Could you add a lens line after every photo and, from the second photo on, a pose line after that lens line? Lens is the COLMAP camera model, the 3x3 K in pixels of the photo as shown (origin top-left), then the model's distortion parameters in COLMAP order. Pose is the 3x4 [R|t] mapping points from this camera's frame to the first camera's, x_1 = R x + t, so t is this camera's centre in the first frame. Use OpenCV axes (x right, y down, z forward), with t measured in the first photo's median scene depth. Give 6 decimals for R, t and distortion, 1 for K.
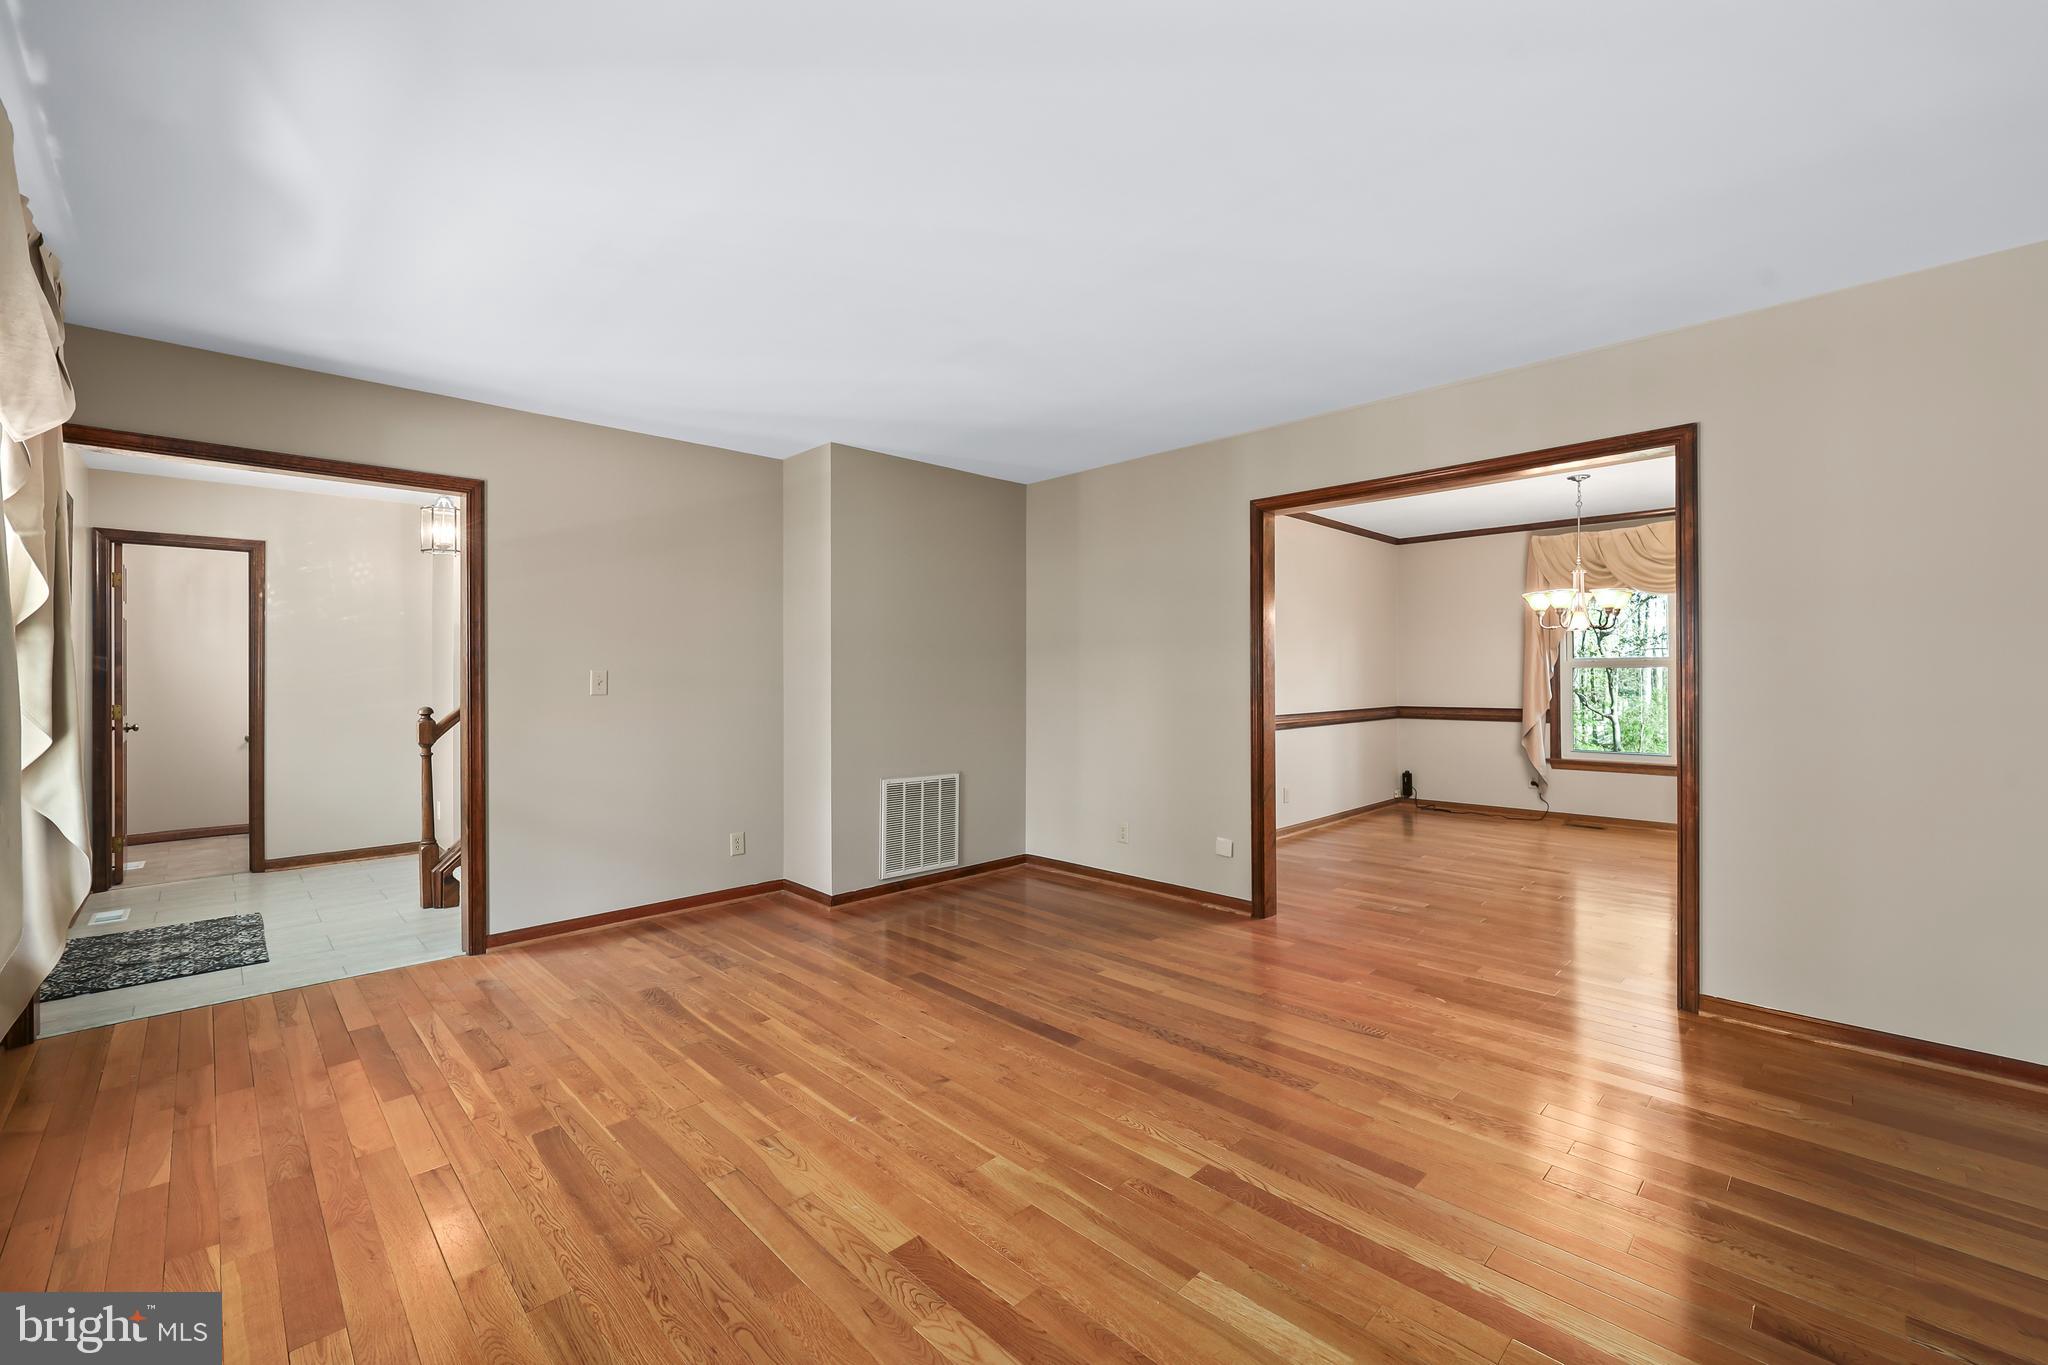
lens RADIAL K [[852.5, 0, 1024.0], [0, 852.5, 682.5], [0, 0, 1]] dist [0.001754, 0.000162]
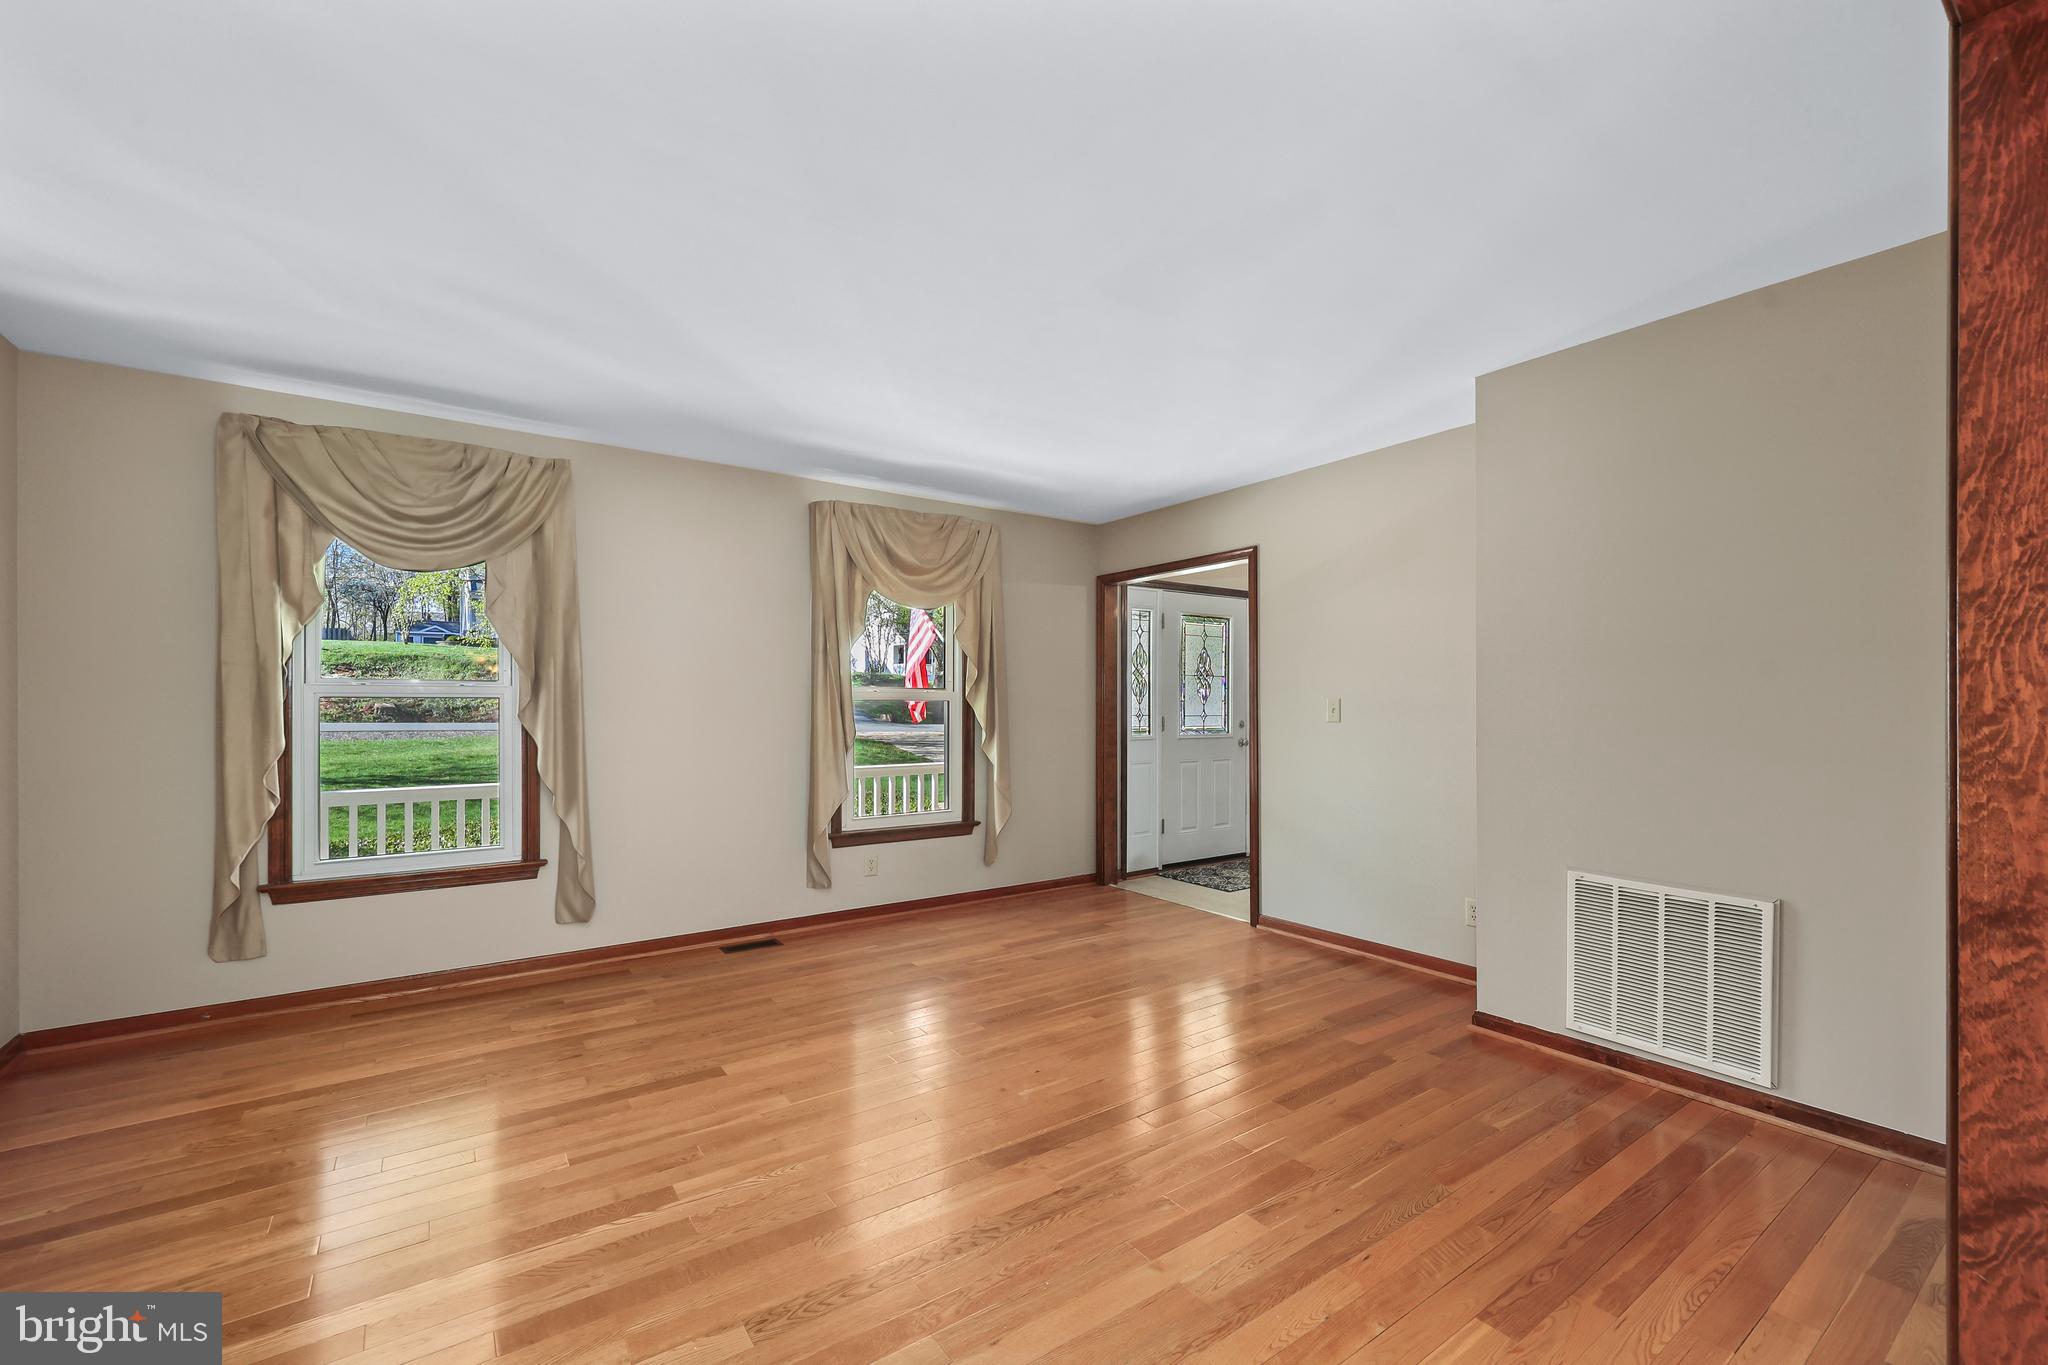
lens RADIAL K [[837.3, 0, 1027.6], [0, 837.3, 708.3], [0, 0, 1]] dist [0.001088, -0.000066]
pose [[-0.149890, 0.009253, -0.988659, 0.647828], [-0.007422, 0.999918, 0.010483, -0.011063], [0.988675, 0.008909, -0.149809, 0.897202]]
